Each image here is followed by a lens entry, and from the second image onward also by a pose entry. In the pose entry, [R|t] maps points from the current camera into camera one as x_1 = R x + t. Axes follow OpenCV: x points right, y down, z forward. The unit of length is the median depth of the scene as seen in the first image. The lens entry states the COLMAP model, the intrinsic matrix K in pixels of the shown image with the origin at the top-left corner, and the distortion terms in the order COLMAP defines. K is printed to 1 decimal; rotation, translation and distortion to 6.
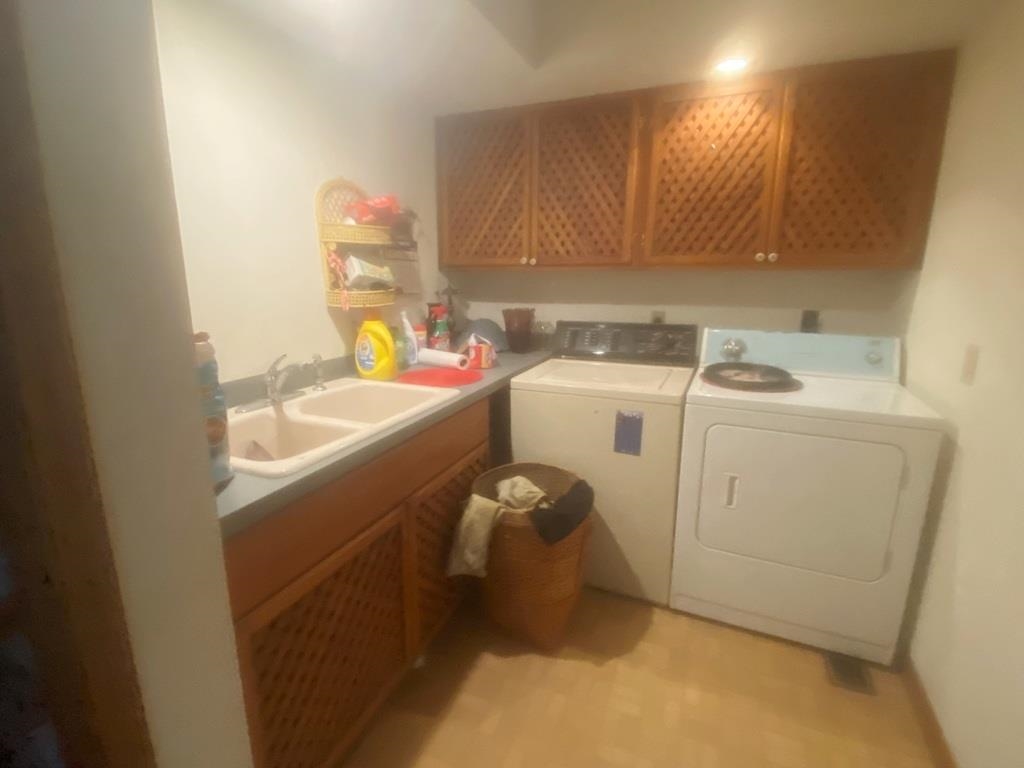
lens RADIAL K [[484.6, 0, 504.8], [0, 484.6, 381.5], [0, 0, 1]] dist [0.025963, -0.000263]
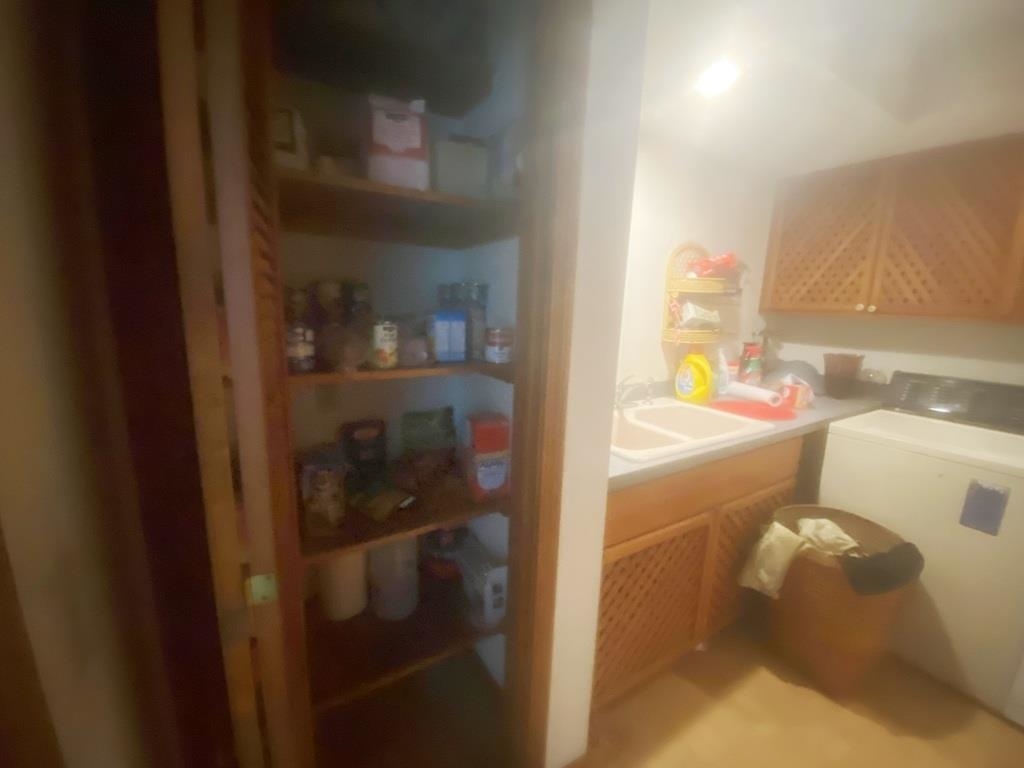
lens RADIAL K [[409.7, 0, 513.5], [0, 409.7, 380.9], [0, 0, 1]] dist [0.018309, -0.019168]
pose [[0.814270, 0.128887, -0.565997, -0.053010], [-0.153098, 0.988199, 0.004776, 0.005338], [0.559934, 0.082764, 0.824393, -0.098483]]
